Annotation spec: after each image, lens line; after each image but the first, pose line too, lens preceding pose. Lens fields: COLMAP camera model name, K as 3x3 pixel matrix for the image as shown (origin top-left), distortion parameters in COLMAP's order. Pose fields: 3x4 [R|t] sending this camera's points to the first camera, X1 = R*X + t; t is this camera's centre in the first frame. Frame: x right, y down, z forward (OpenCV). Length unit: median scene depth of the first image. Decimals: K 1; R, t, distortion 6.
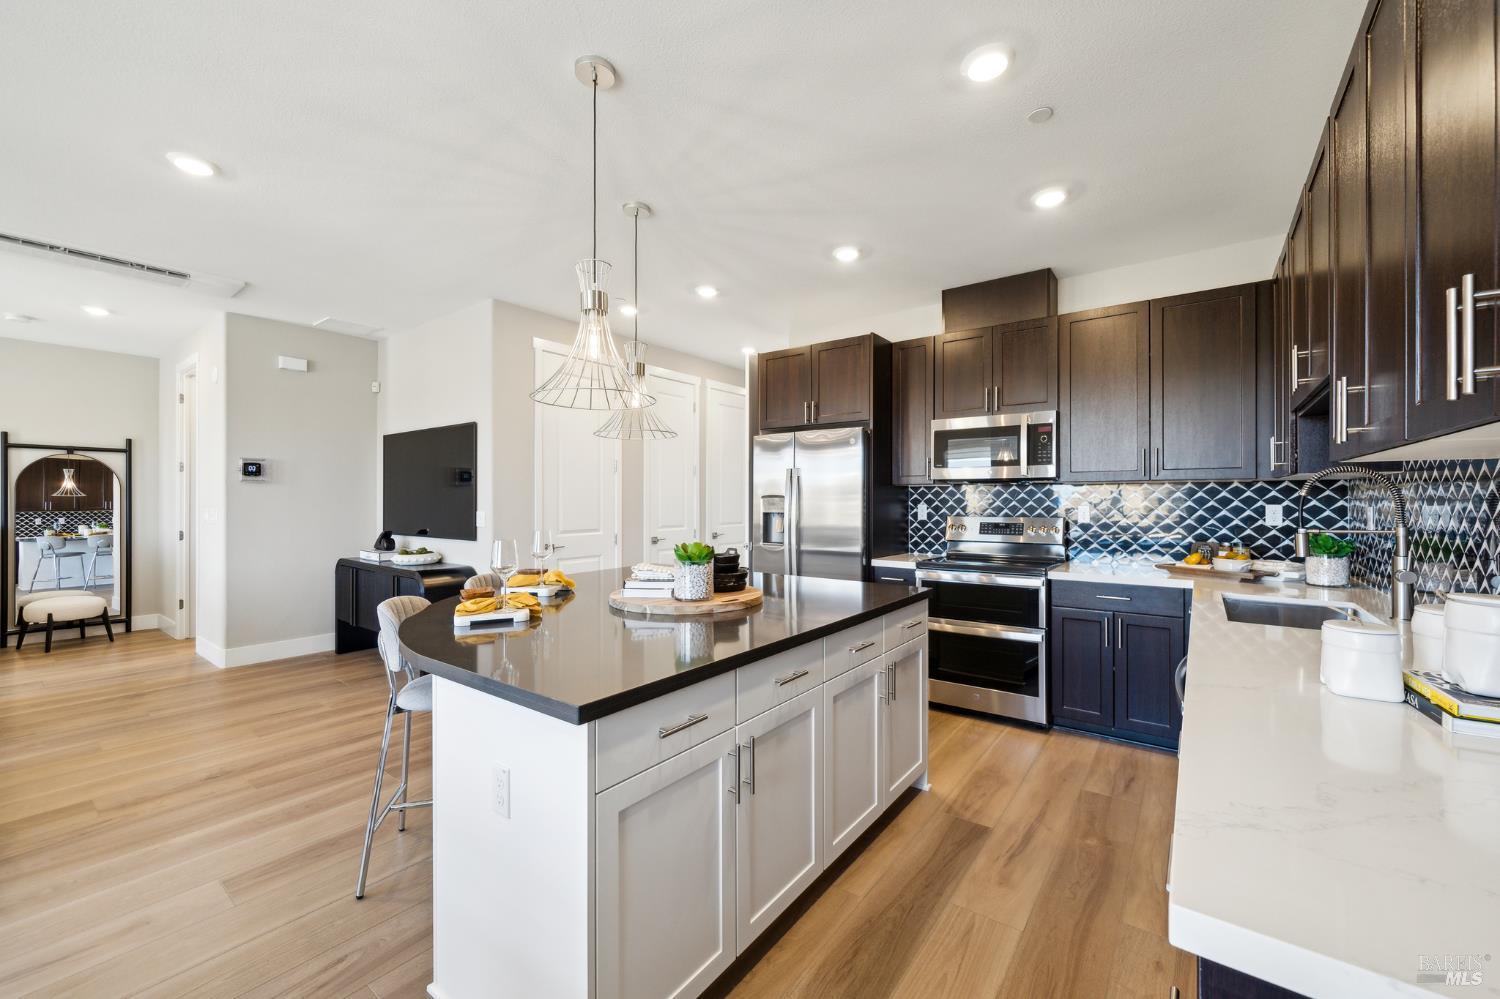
lens RADIAL K [[599.4, 0, 756.7], [0, 599.4, 495.2], [0, 0, 1]] dist [-0.000989, -0.000231]
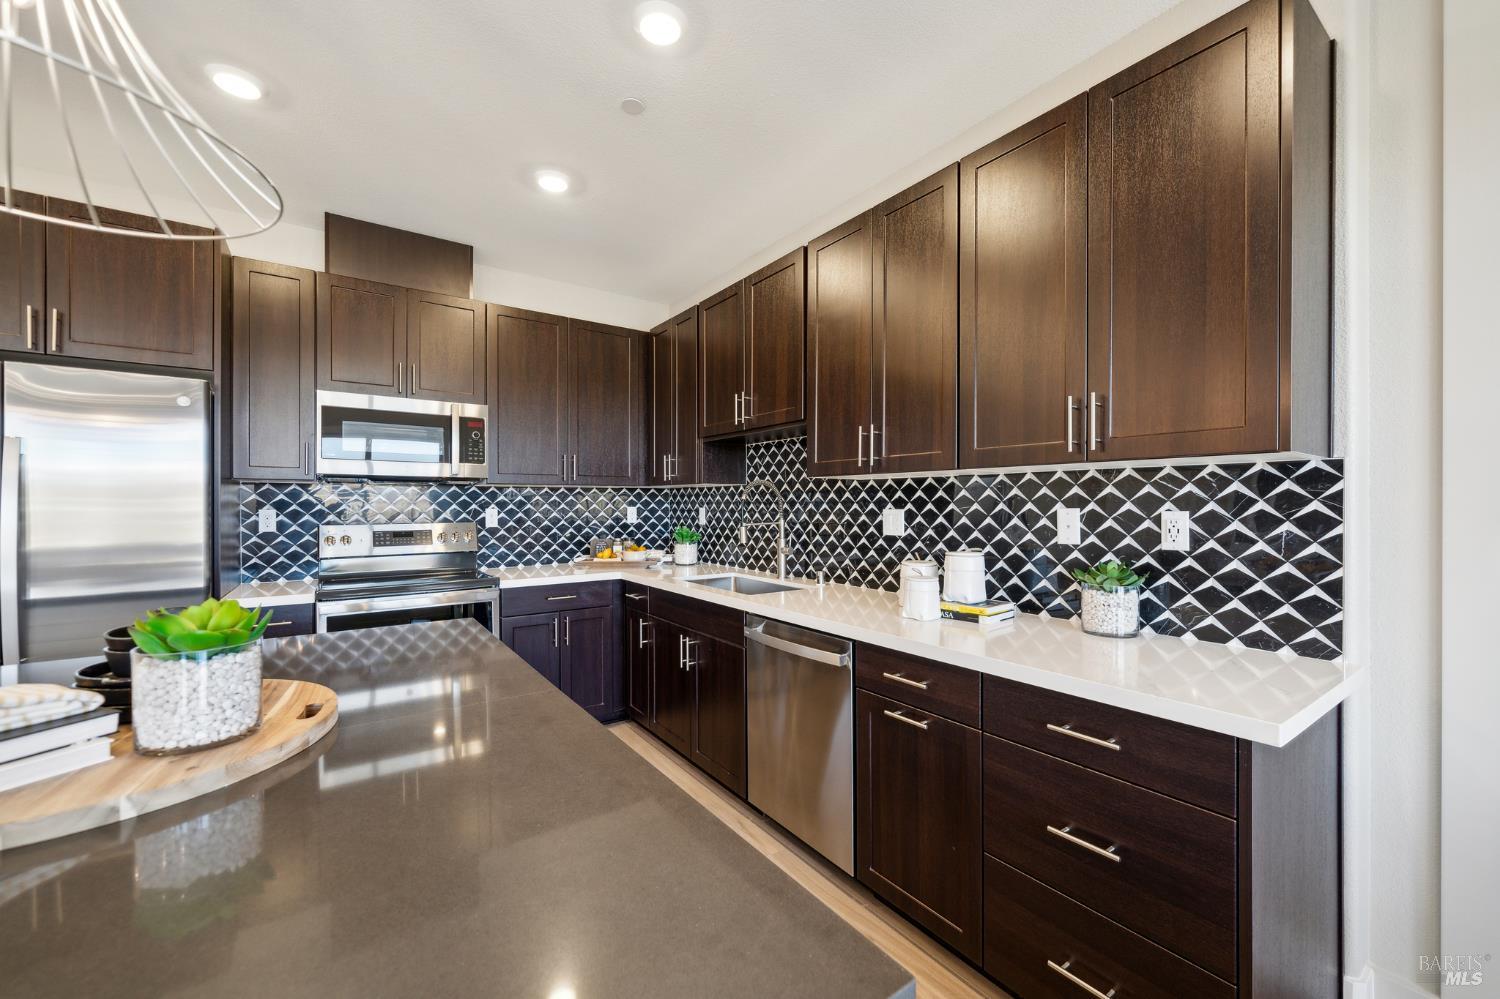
lens RADIAL K [[599.4, 0, 754.8], [0, 599.4, 506.8], [0, 0, 1]] dist [-0.000989, -0.000231]
pose [[0.310218, -0.004861, 0.950653, -0.242394], [-0.007211, 0.999946, 0.007467, 0.004008], [-0.950638, -0.009172, 0.310166, 0.315821]]
